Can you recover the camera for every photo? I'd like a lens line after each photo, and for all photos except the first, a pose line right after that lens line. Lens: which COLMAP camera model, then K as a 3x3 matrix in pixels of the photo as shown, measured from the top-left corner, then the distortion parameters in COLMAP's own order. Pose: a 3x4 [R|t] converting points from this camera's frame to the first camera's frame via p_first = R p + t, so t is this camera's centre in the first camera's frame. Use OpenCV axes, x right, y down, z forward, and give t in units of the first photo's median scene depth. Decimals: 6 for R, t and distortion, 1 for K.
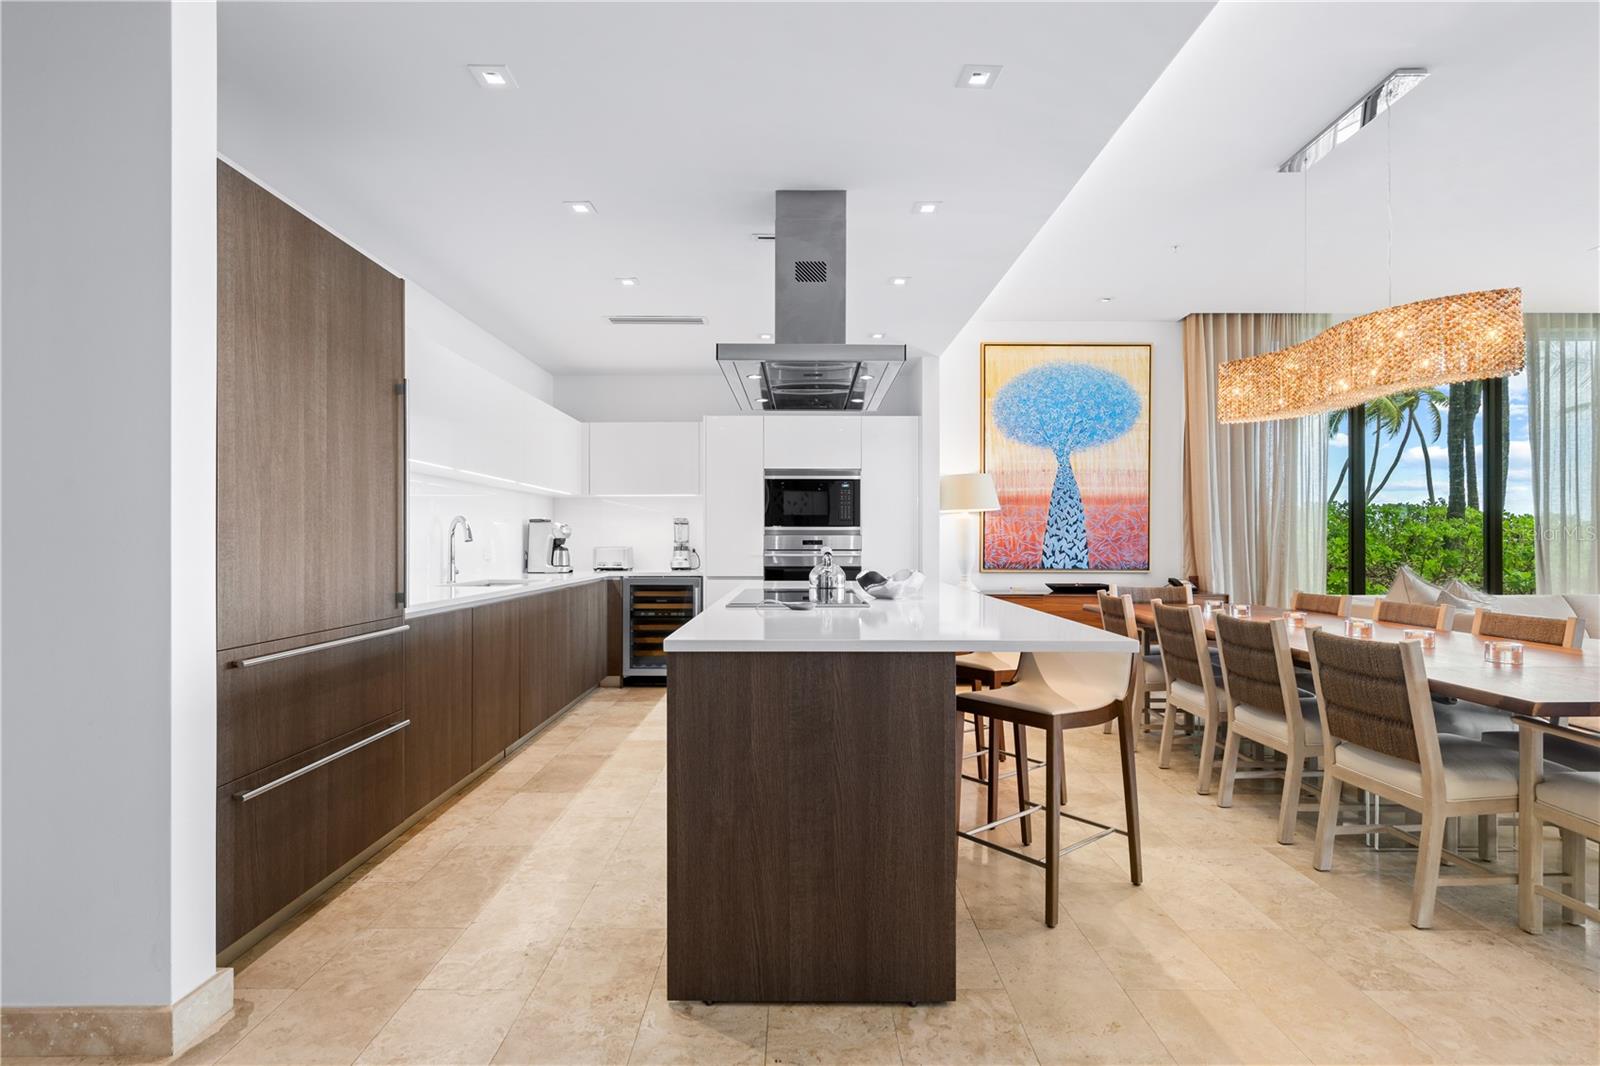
lens RADIAL K [[765.1, 0, 797.5], [0, 765.1, 537.6], [0, 0, 1]] dist [0.001104, 0.001035]
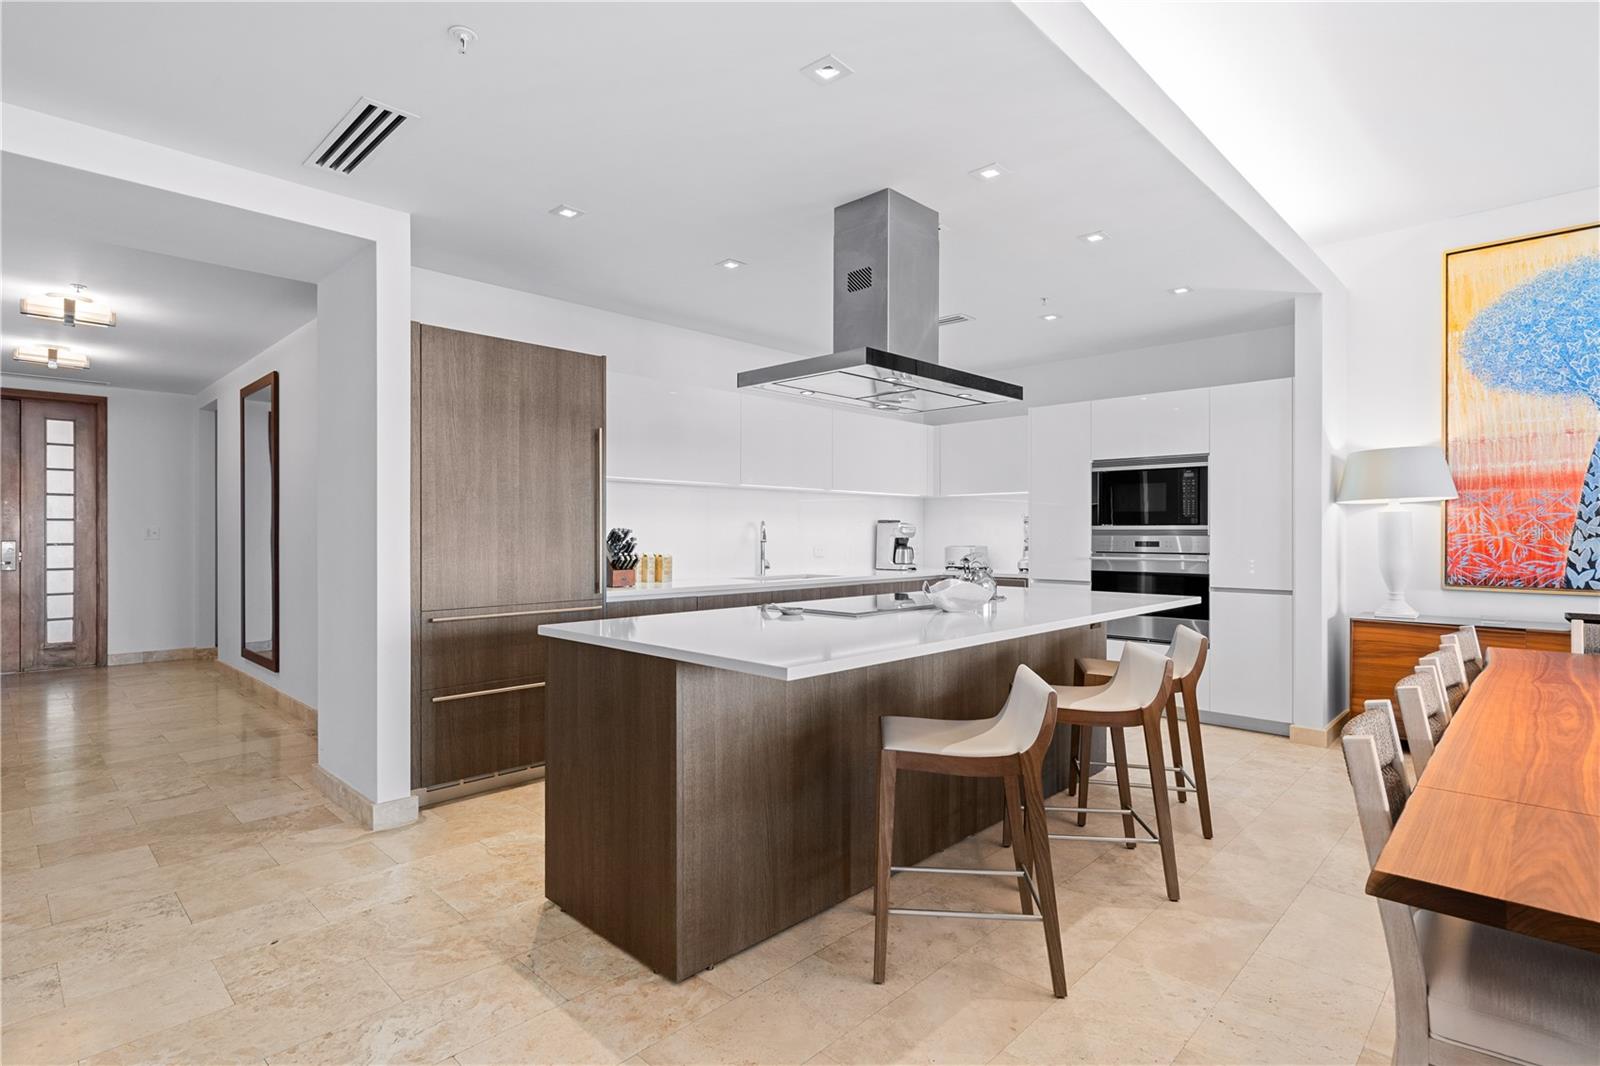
lens RADIAL K [[795.2, 0, 797.6], [0, 795.2, 532.7], [0, 0, 1]] dist [0.002574, 0.000835]
pose [[0.717396, 0.000009, -0.696665, 0.353675], [0.002881, 0.999991, 0.002979, -0.010043], [0.696659, -0.004145, 0.717390, 0.100720]]
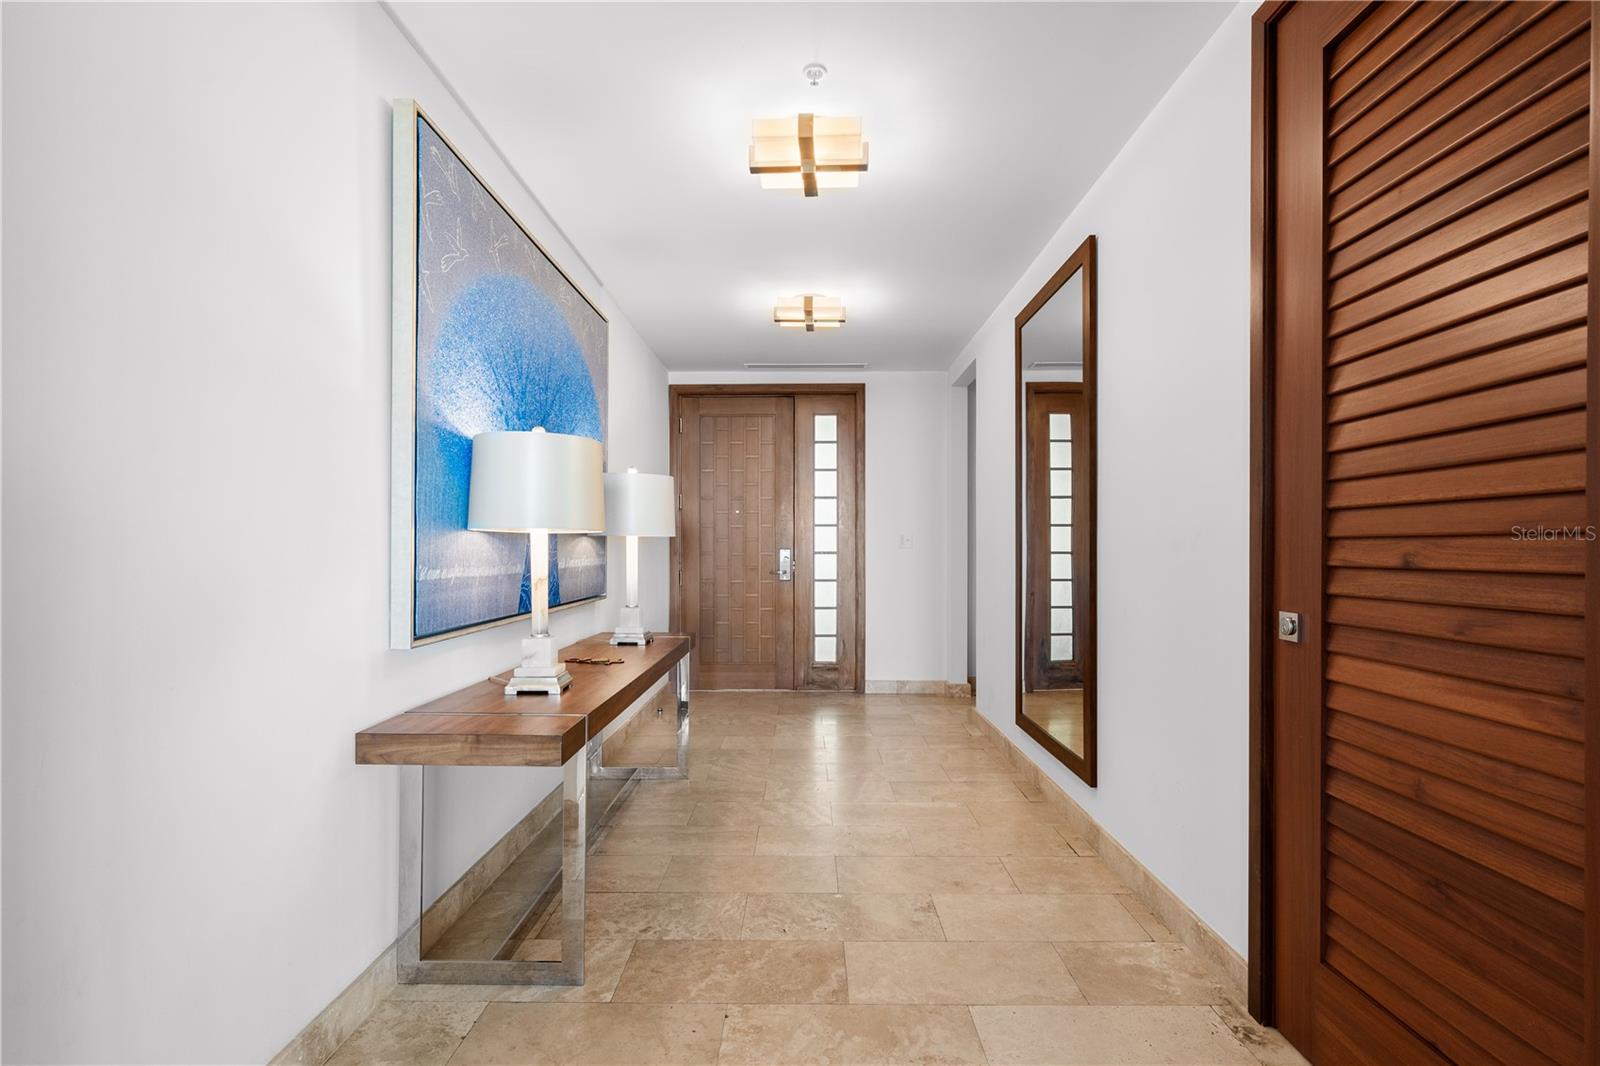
lens RADIAL K [[759.2, 0, 800.1], [0, 759.2, 549.0], [0, 0, 1]] dist [0.000814, 0.000245]
pose [[-0.006805, 0.002675, -0.999973, -0.252054], [0.004112, 0.999988, 0.002647, -0.000015], [0.999968, -0.004094, -0.006816, 0.161125]]
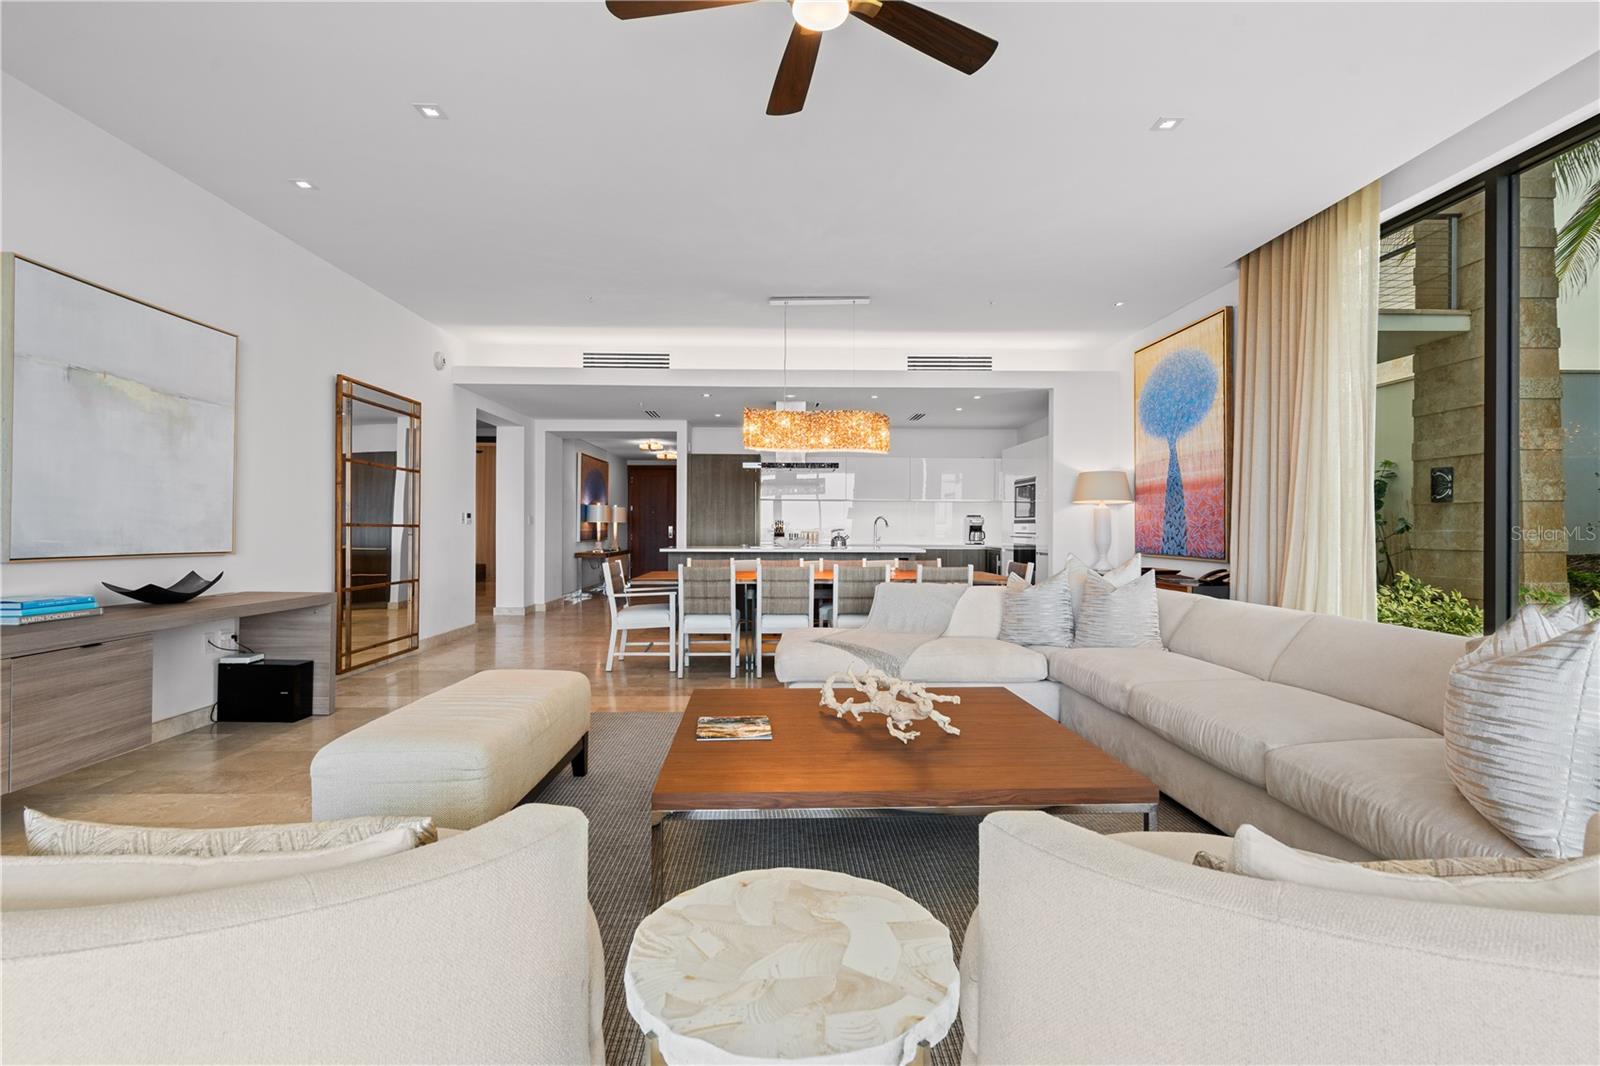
lens RADIAL K [[742.2, 0, 795.0], [0, 742.2, 519.2], [0, 0, 1]] dist [0.003858, 0.001410]
pose [[0.024547, -0.009474, -0.999654, 1.444358], [0.000107, 0.999955, -0.009474, 0.002914], [0.999699, 0.000126, 0.024546, 0.519652]]
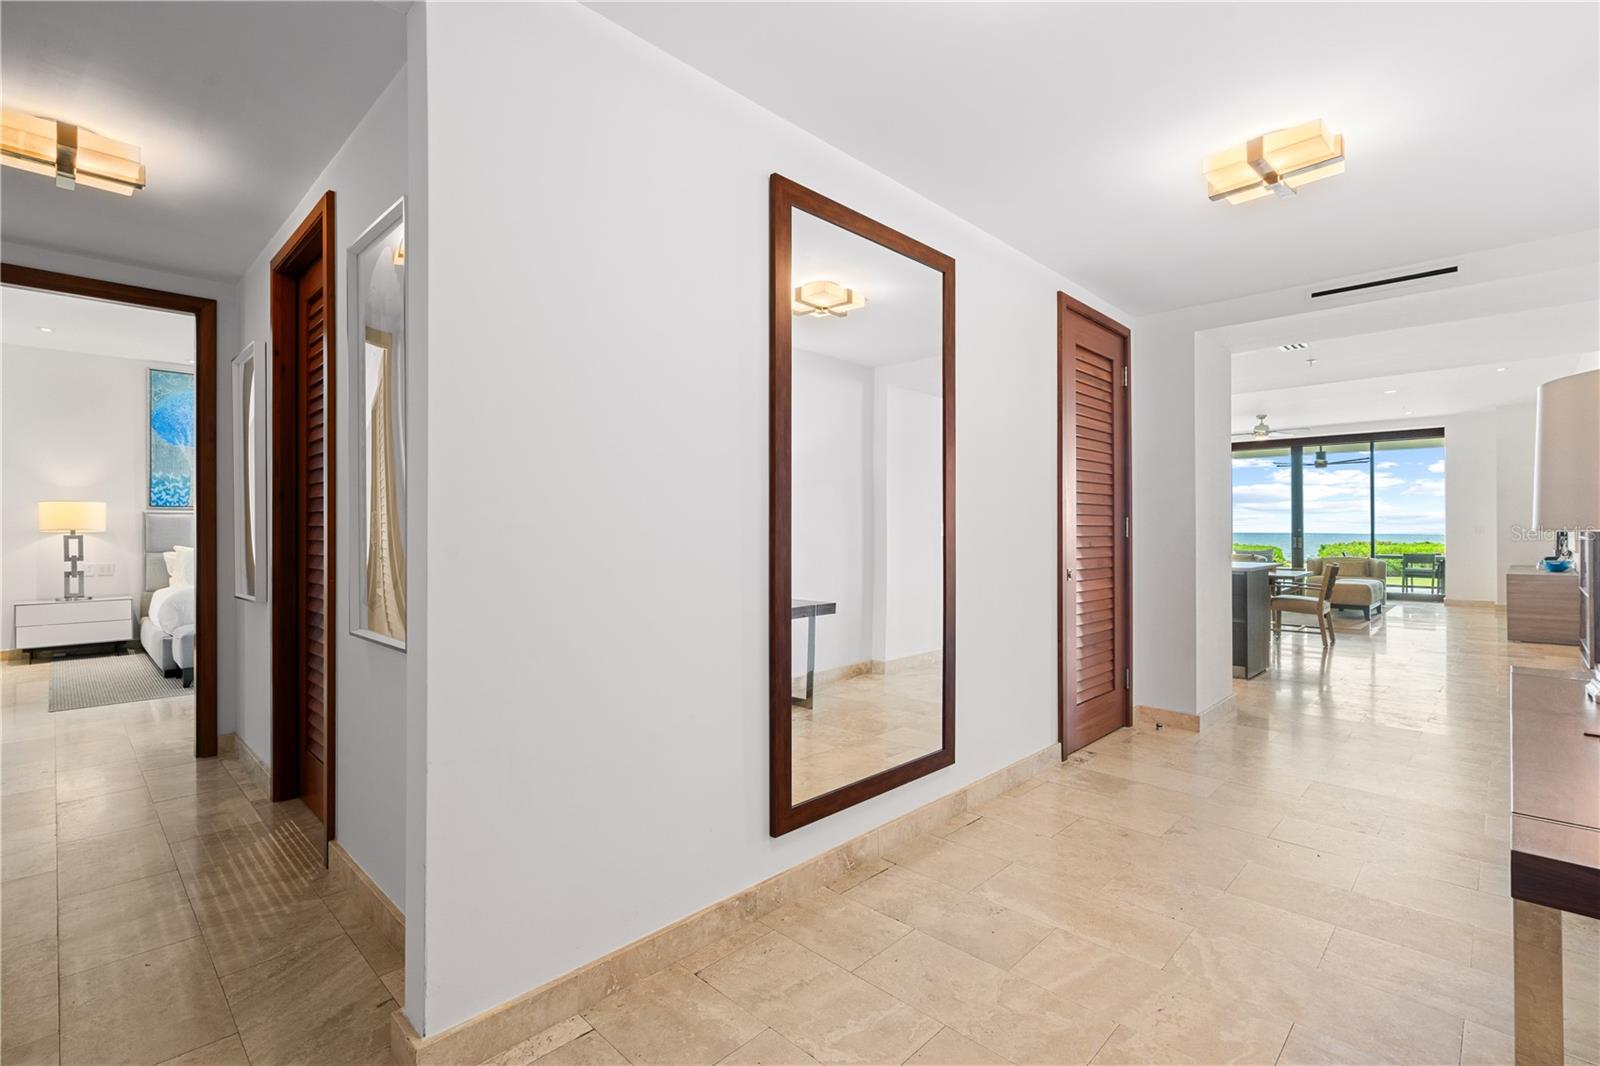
lens RADIAL K [[730.4, 0, 803.2], [0, 730.4, 528.2], [0, 0, 1]] dist [-0.000211, 0.000310]
pose [[0.695562, 0.001588, 0.718464, -1.145235], [-0.000748, 0.999999, -0.001486, -0.007953], [-0.718466, 0.000496, 0.695562, 0.068440]]
